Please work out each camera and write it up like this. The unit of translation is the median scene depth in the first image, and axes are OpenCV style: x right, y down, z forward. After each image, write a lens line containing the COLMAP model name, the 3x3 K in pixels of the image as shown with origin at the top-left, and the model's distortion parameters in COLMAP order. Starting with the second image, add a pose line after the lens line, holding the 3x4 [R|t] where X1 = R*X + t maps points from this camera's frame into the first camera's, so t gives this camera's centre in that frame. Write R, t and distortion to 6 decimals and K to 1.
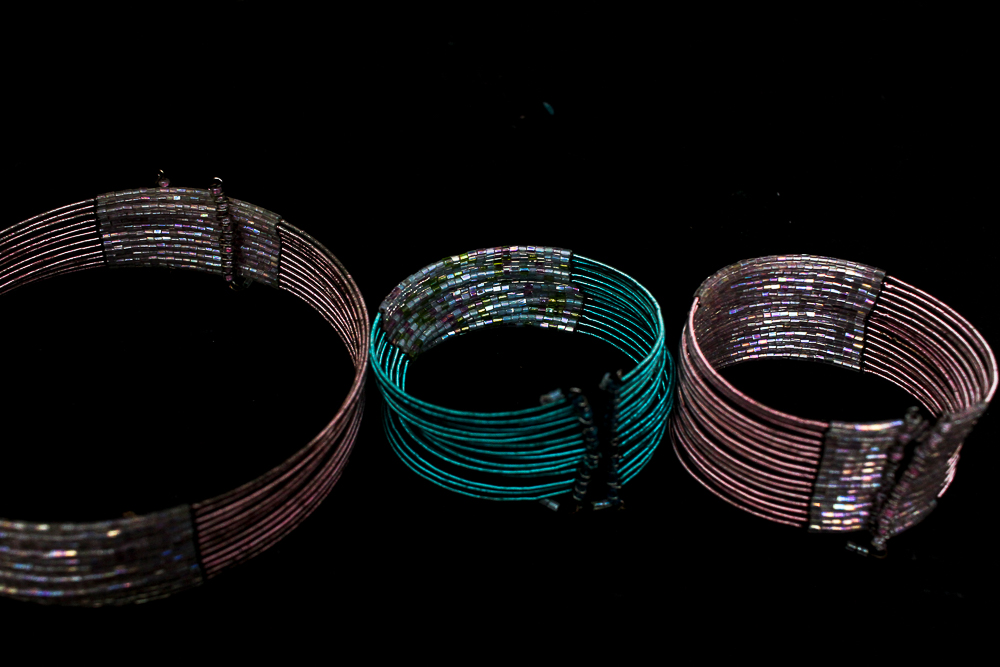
lens RADIAL K [[1136.4, 0, 500.0], [0, 1136.4, 333.5], [0, 0, 1]] dist [-0.143892, 0.173105]
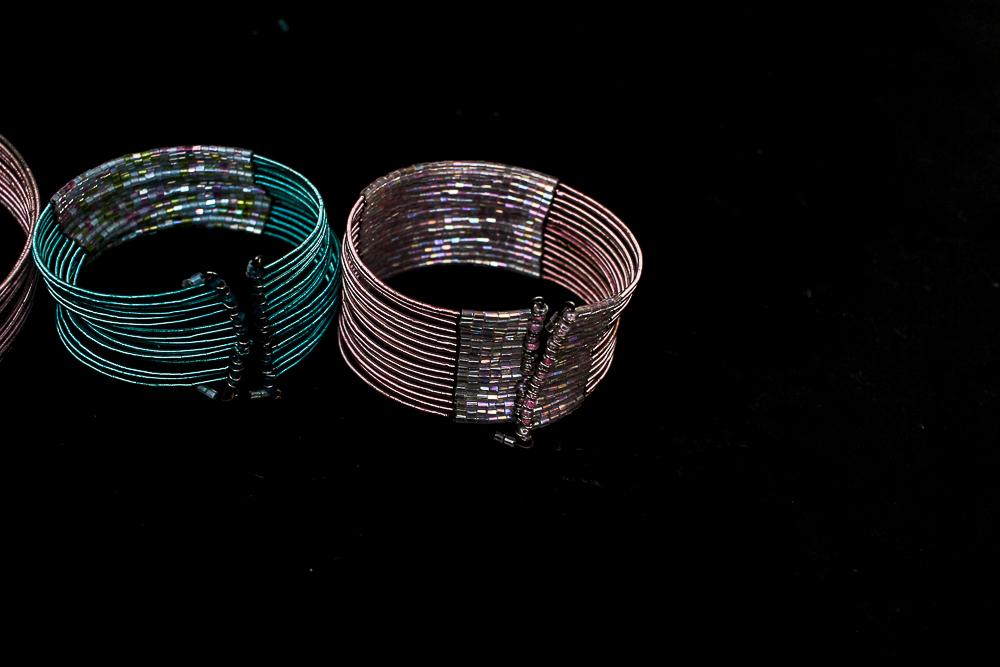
lens RADIAL K [[1136.4, 0, 500.0], [0, 1136.4, 333.5], [0, 0, 1]] dist [-0.143892, 0.173105]
pose [[0.992988, 0.017548, 0.116901, 0.167631], [-0.021339, 0.999284, 0.031258, 0.054158], [-0.116269, -0.033533, 0.992651, -0.036481]]
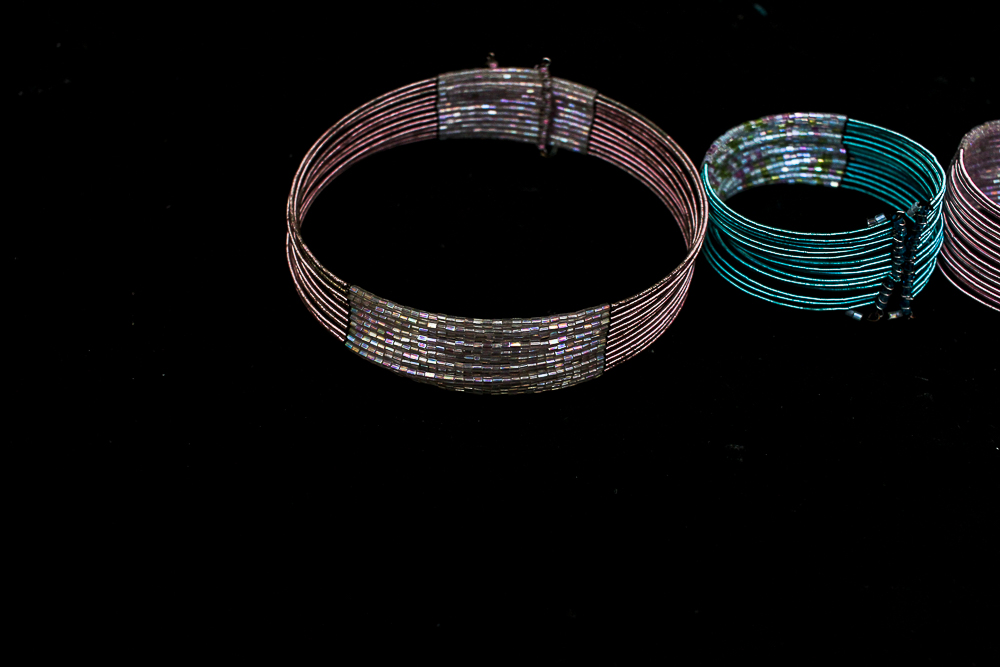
lens RADIAL K [[1136.4, 0, 500.0], [0, 1136.4, 333.5], [0, 0, 1]] dist [-0.143892, 0.173105]
pose [[0.999850, -0.017306, -0.000112, -0.309161], [0.017292, 0.998737, 0.047171, 0.095739], [-0.000705, -0.047166, 0.998887, -0.203485]]
